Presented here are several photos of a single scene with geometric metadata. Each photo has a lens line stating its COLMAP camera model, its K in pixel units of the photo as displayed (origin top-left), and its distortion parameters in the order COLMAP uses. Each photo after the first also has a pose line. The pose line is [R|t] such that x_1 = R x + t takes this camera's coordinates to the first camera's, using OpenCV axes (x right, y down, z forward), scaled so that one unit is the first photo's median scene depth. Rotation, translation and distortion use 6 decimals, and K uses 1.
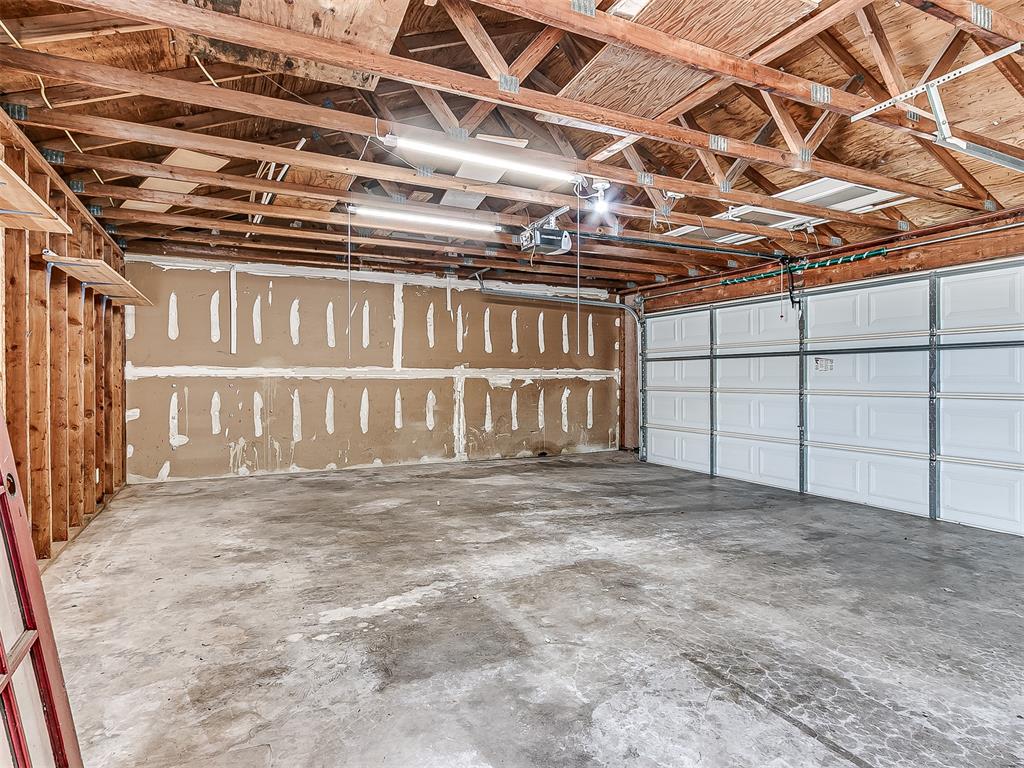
lens RADIAL K [[553.1, 0, 497.8], [0, 553.1, 380.7], [0, 0, 1]] dist [0.000961, -0.000103]
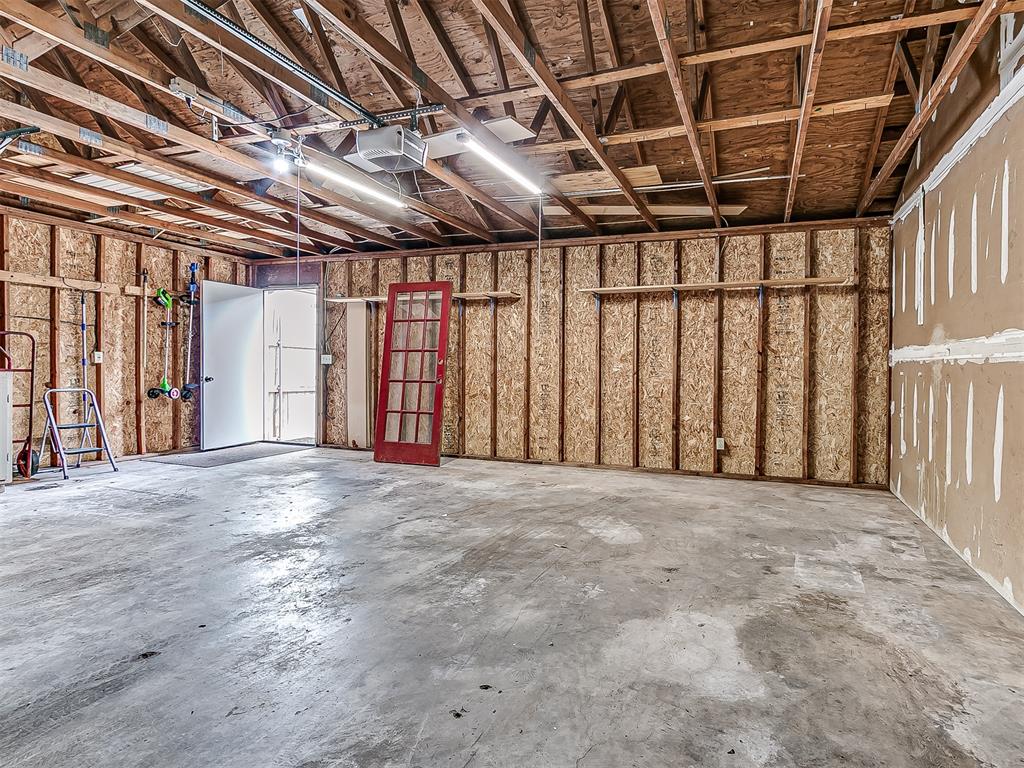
lens RADIAL K [[553.1, 0, 497.8], [0, 553.1, 380.7], [0, 0, 1]] dist [0.000961, -0.000103]
pose [[-0.747191, 0.012526, -0.664492, 0.485504], [-0.017397, 0.999111, 0.038396, -0.000050], [0.664382, 0.040250, -0.746308, 1.785603]]
